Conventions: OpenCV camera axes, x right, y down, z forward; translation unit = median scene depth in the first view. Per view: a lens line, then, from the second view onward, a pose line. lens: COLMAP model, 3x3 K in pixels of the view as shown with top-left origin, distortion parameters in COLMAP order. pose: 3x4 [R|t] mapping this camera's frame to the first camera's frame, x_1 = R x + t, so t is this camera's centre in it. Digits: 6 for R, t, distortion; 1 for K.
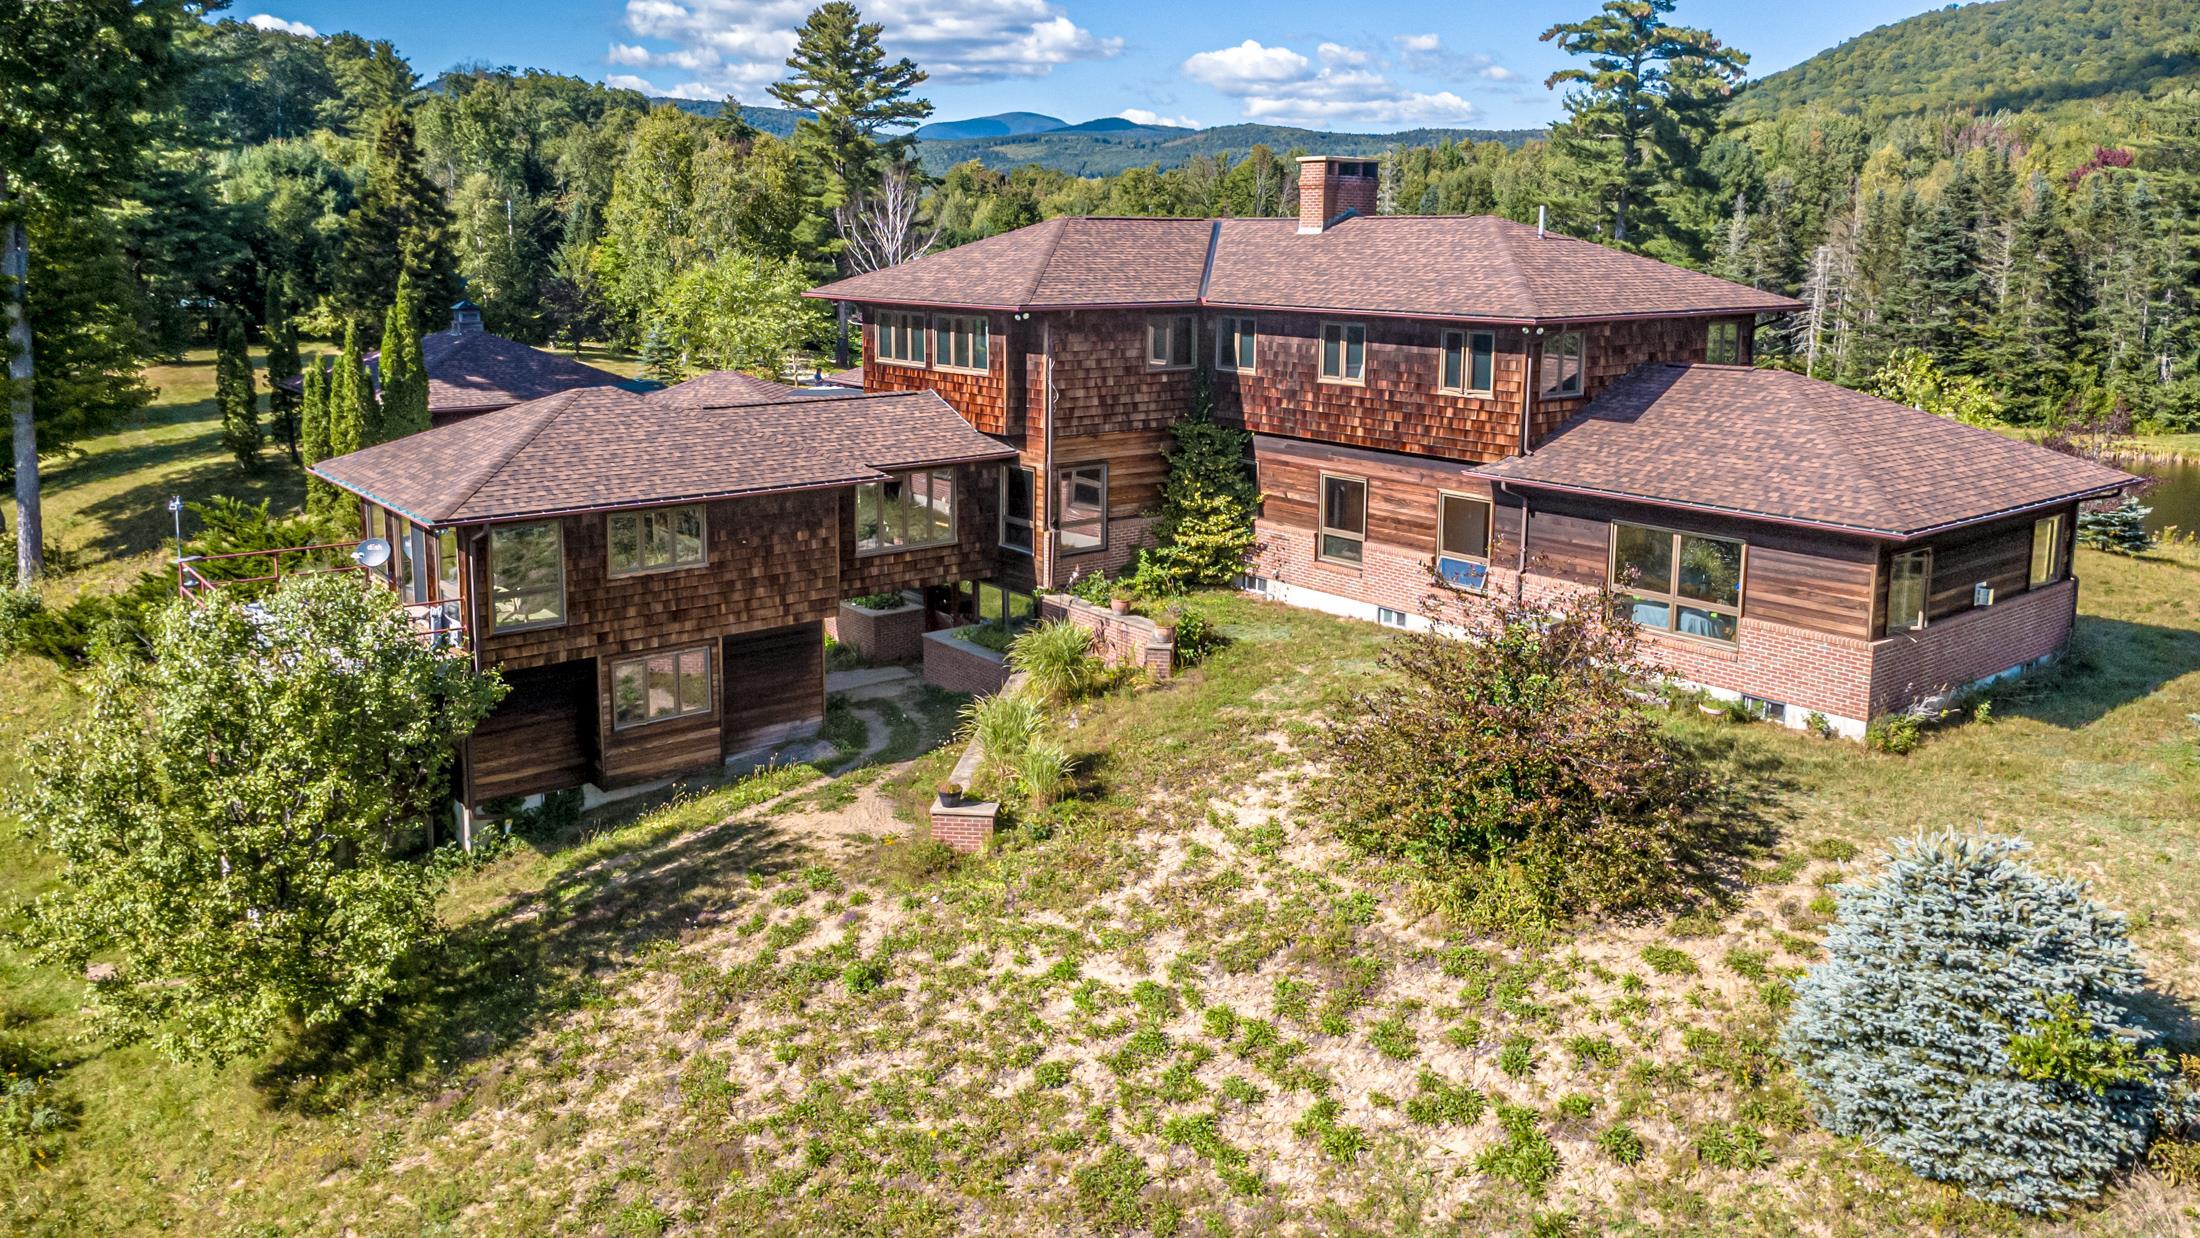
lens RADIAL K [[1578.4, 0, 1092.6], [0, 1578.4, 491.9], [0, 0, 1]] dist [0.014664, -0.009177]
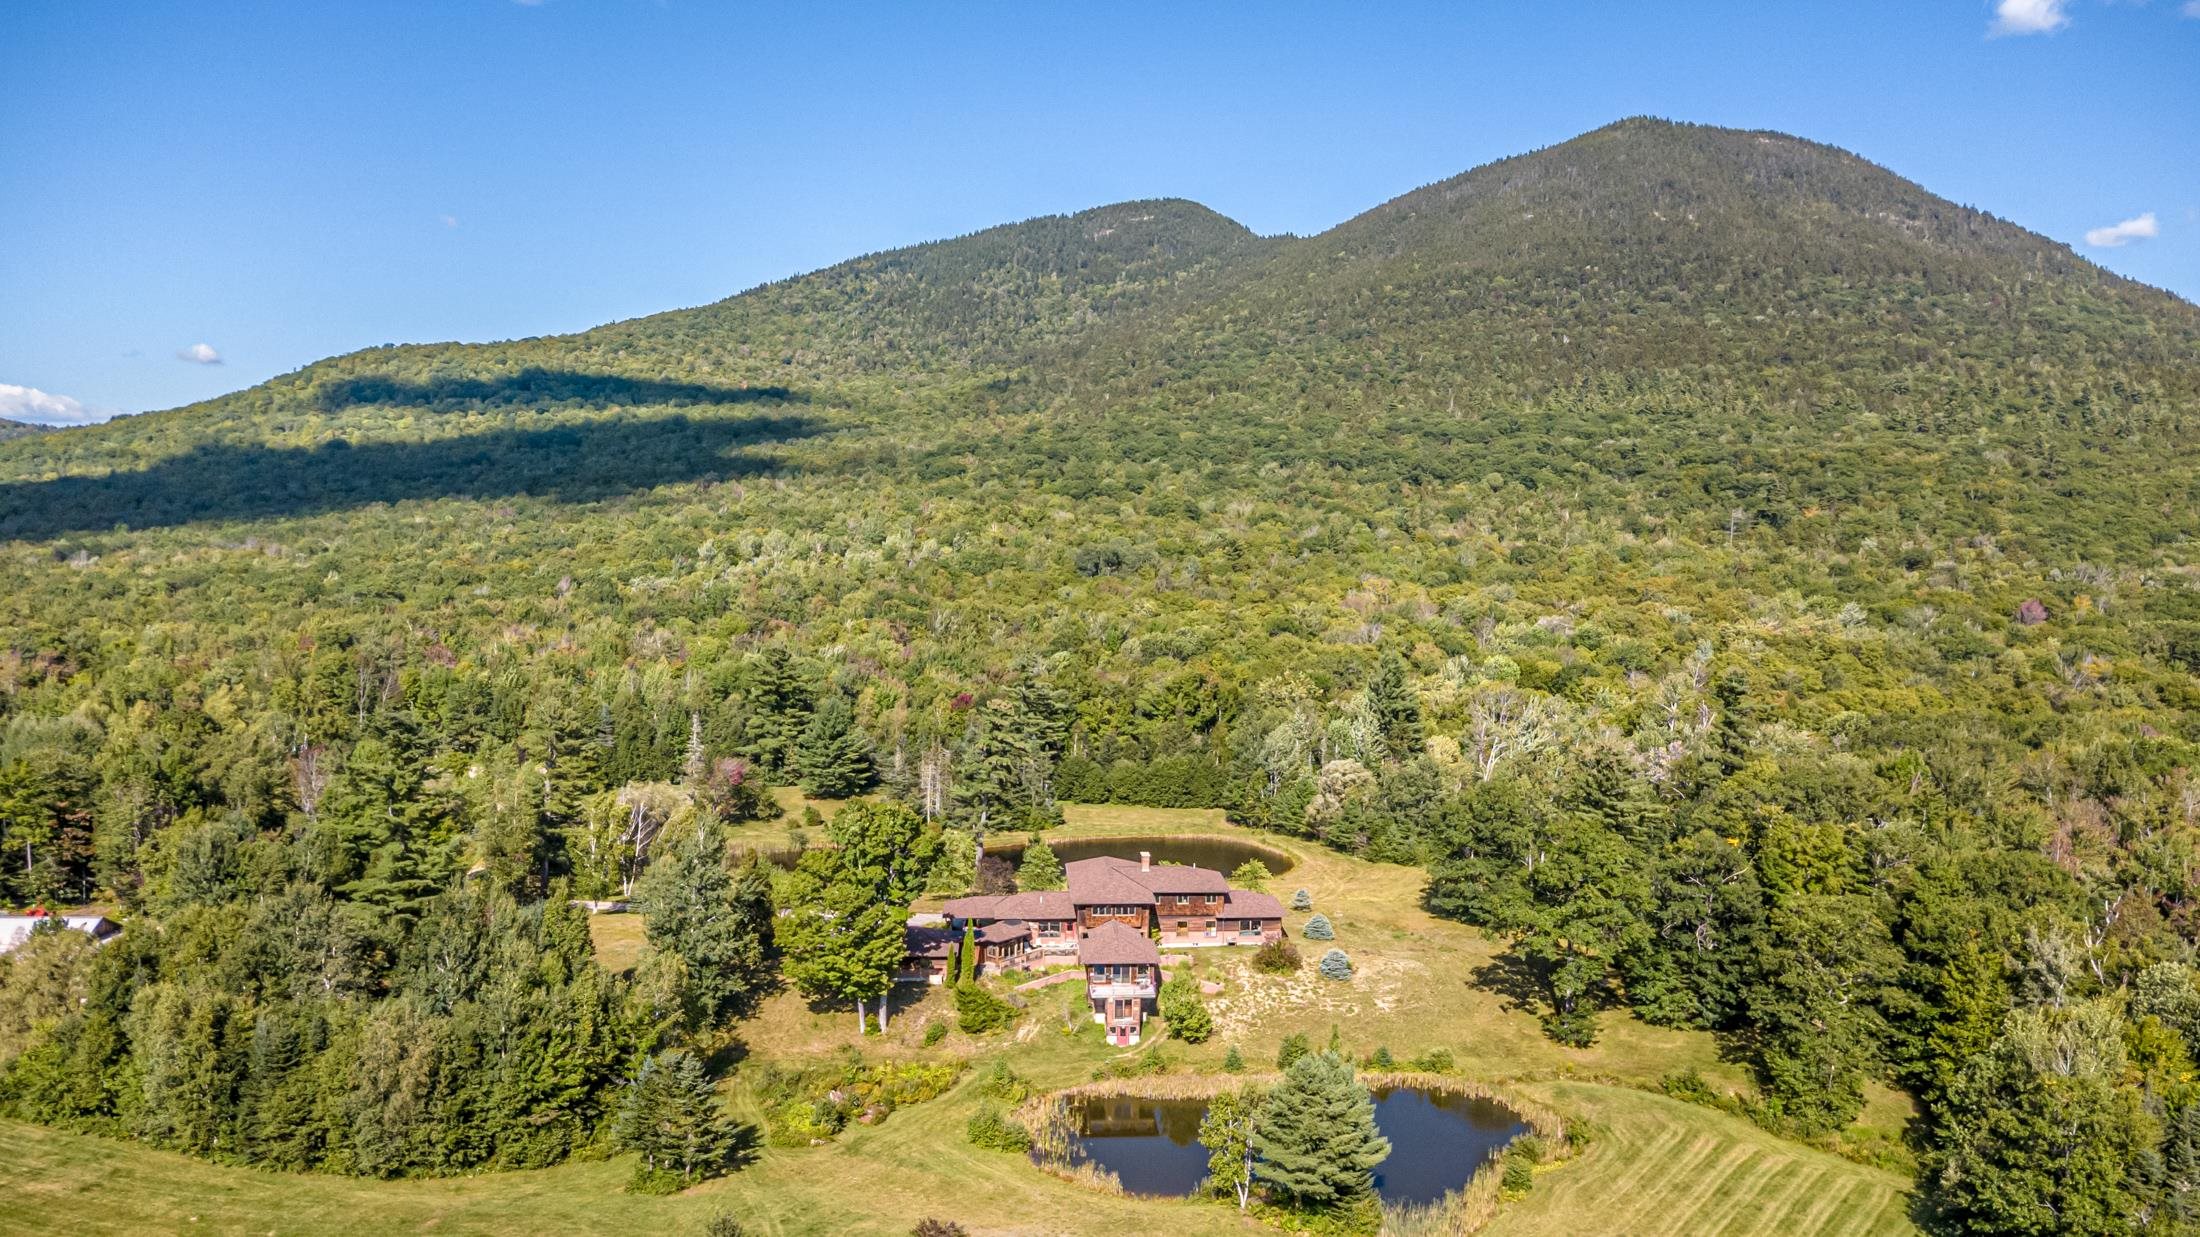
lens RADIAL K [[1613.3, 0, 1100.0], [0, 1613.3, 618.5], [0, 0, 1]] dist [0.016458, -0.011179]
pose [[0.571287, -0.058085, 0.818692, -6.201535], [0.124487, 0.992084, -0.016481, -1.361997], [-0.811254, 0.111332, 0.573996, -2.847506]]
